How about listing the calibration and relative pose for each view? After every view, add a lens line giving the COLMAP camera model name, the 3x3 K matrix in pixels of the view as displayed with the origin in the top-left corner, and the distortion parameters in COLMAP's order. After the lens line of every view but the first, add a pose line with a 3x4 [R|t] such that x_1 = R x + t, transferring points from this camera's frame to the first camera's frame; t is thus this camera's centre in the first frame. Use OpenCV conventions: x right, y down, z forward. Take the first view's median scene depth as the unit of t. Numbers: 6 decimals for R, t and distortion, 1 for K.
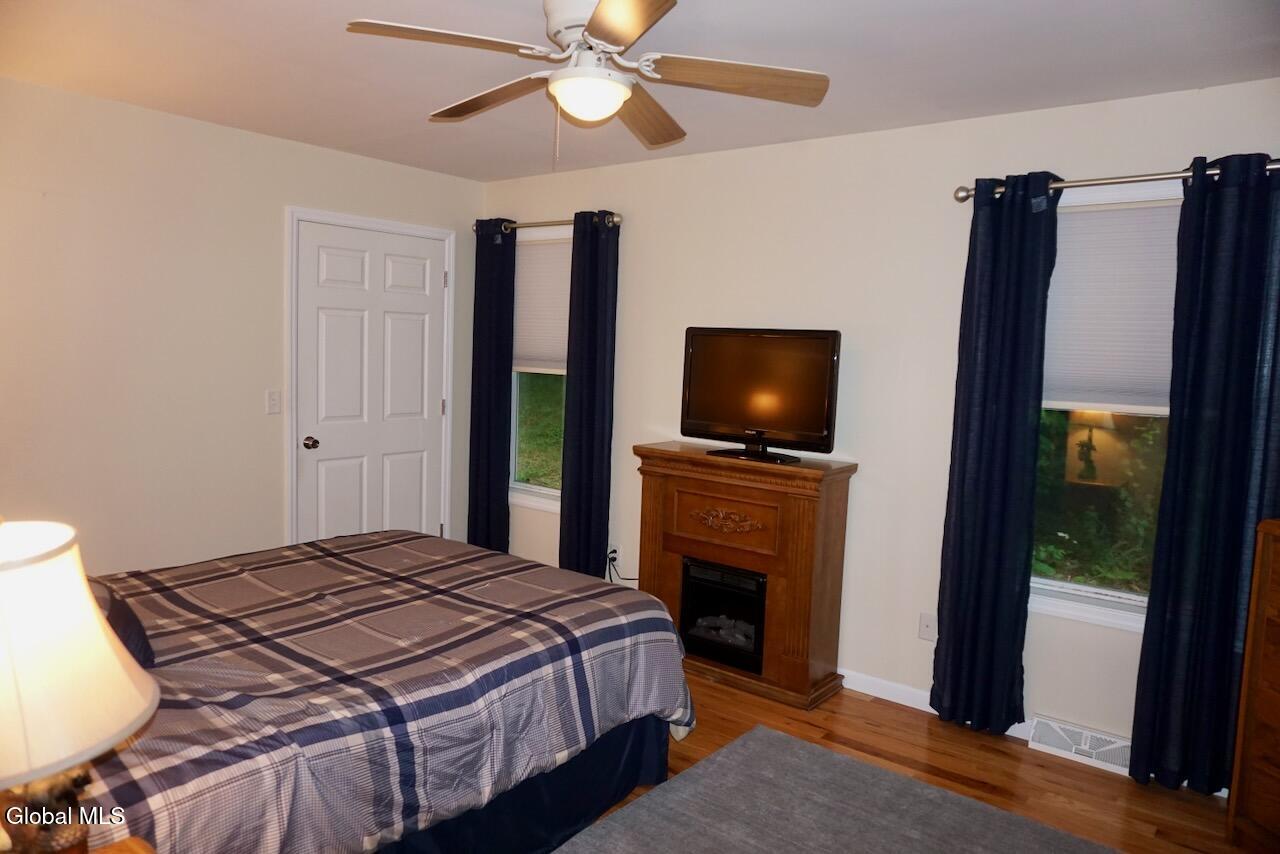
lens RADIAL K [[853.9, 0, 640.6], [0, 853.9, 426.0], [0, 0, 1]] dist [-0.047635, 0.037364]
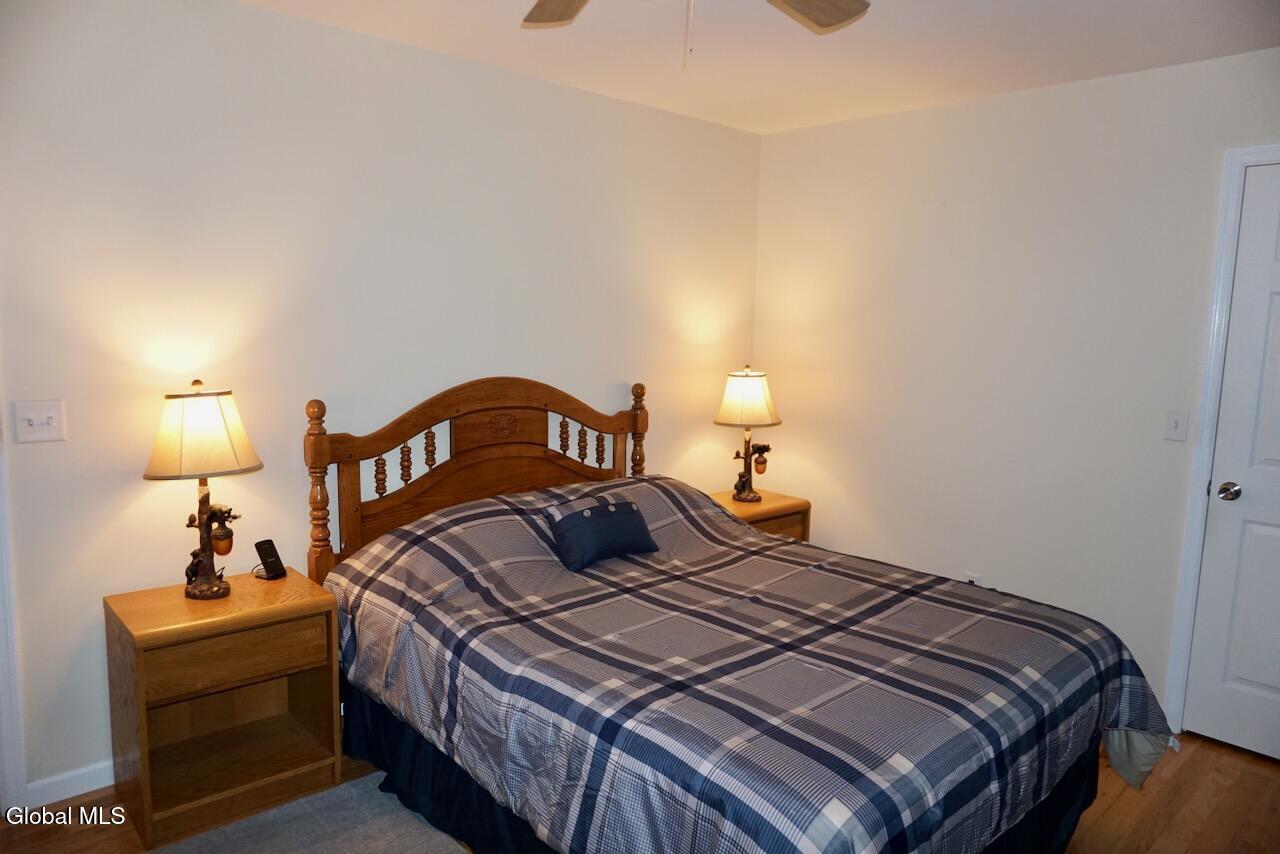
lens RADIAL K [[853.9, 0, 641.6], [0, 853.9, 427.1], [0, 0, 1]] dist [-0.047635, 0.037364]
pose [[-0.155683, 0.084520, -0.984184, 0.566352], [-0.123438, 0.986858, 0.104276, -0.071732], [0.980064, 0.137720, -0.143205, 1.014093]]
